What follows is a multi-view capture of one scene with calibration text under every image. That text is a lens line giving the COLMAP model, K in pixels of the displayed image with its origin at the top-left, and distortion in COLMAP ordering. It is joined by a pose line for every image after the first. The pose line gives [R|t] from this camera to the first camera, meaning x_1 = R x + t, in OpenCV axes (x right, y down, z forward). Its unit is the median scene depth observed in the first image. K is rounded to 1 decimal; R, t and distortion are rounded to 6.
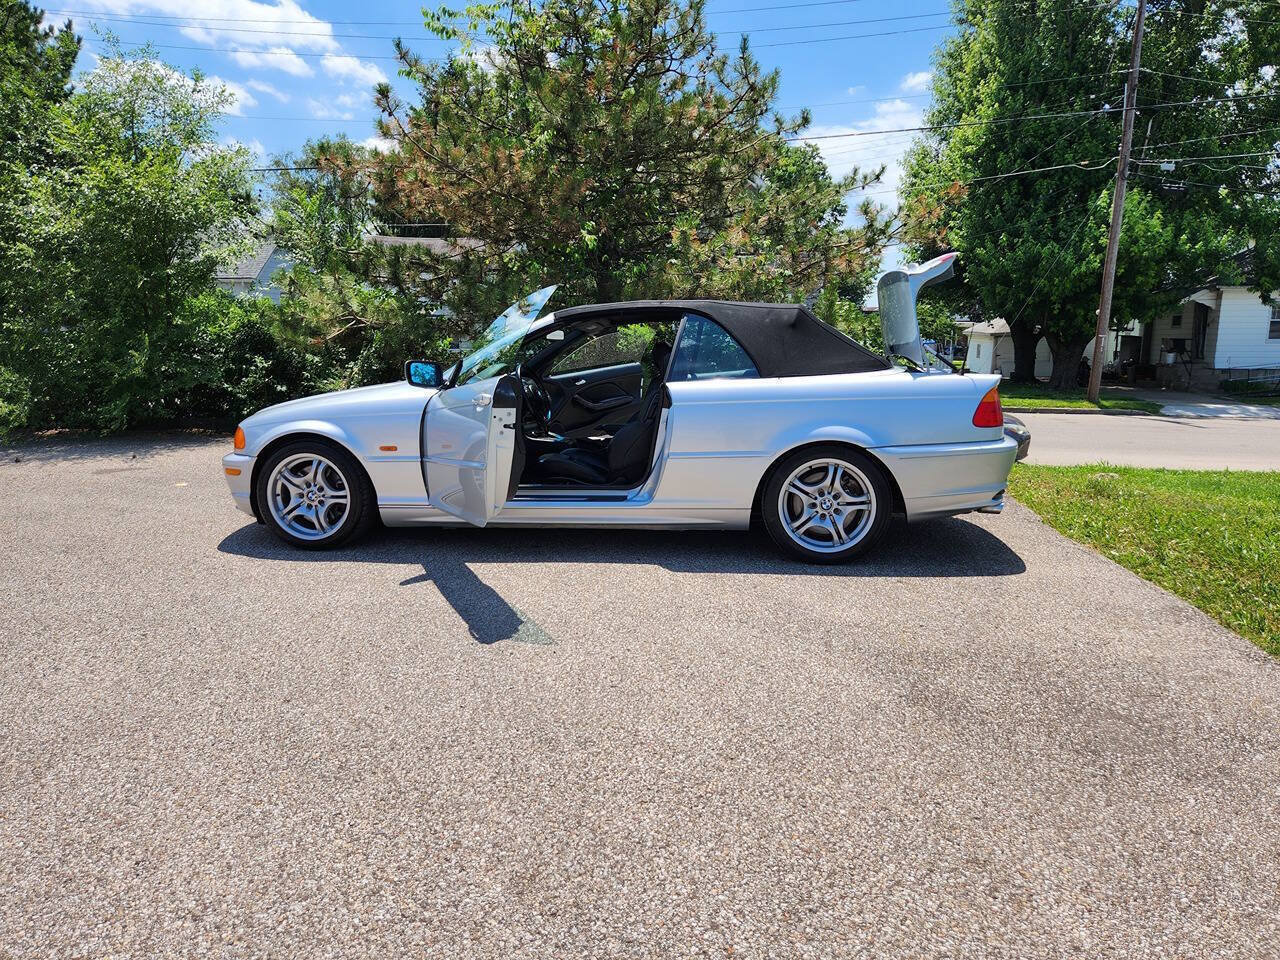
lens RADIAL K [[856.3, 0, 626.4], [0, 856.3, 475.6], [0, 0, 1]] dist [0.063204, -0.052432]
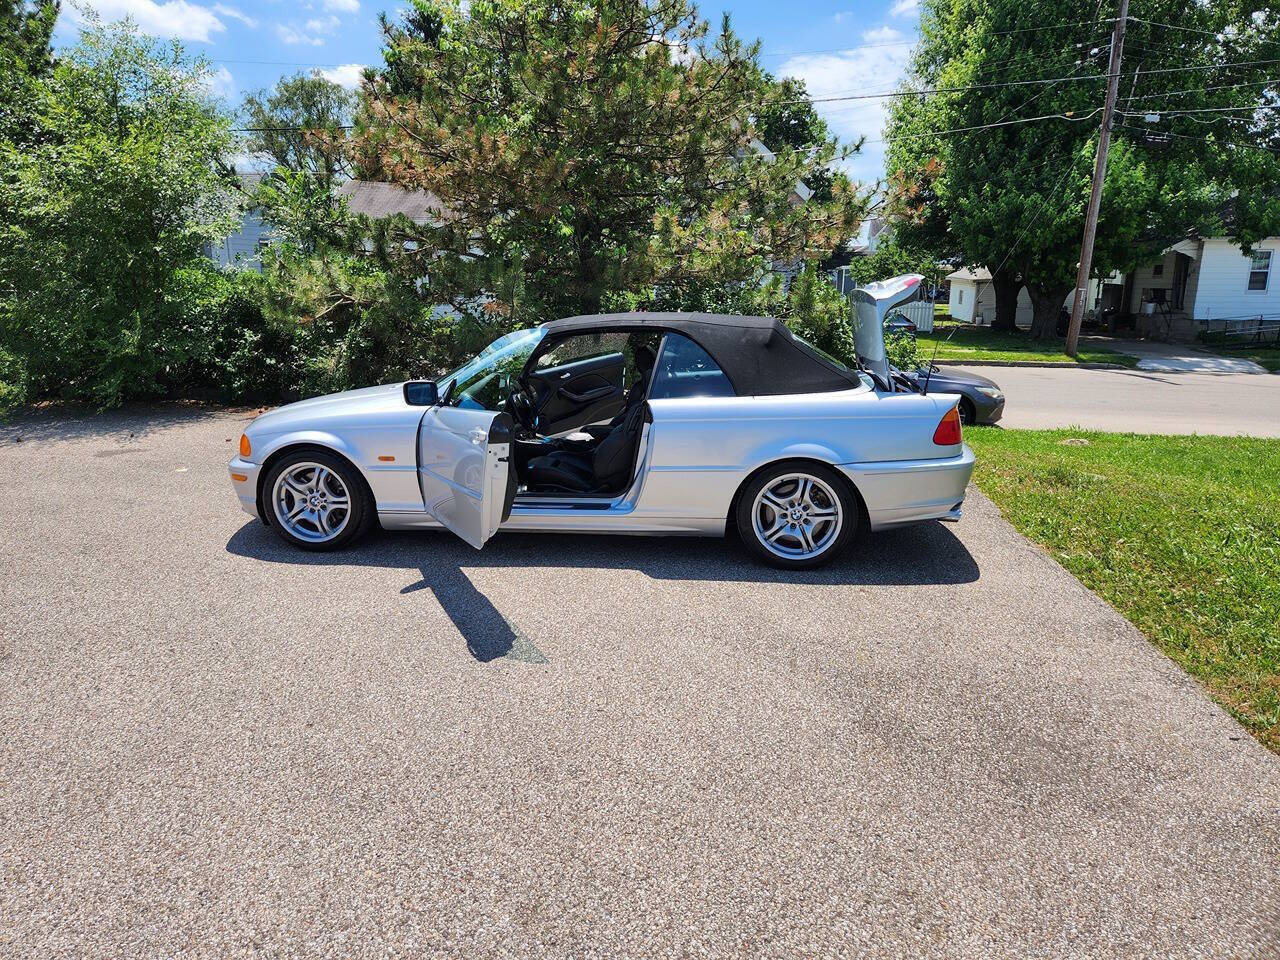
lens RADIAL K [[856.3, 0, 611.5], [0, 856.3, 466.5], [0, 0, 1]] dist [0.063204, -0.052432]
pose [[0.999988, 0.000088, 0.004849, -0.003943], [-0.000377, 0.998214, 0.059736, -0.099315], [-0.004835, -0.059737, 0.998202, -0.072960]]
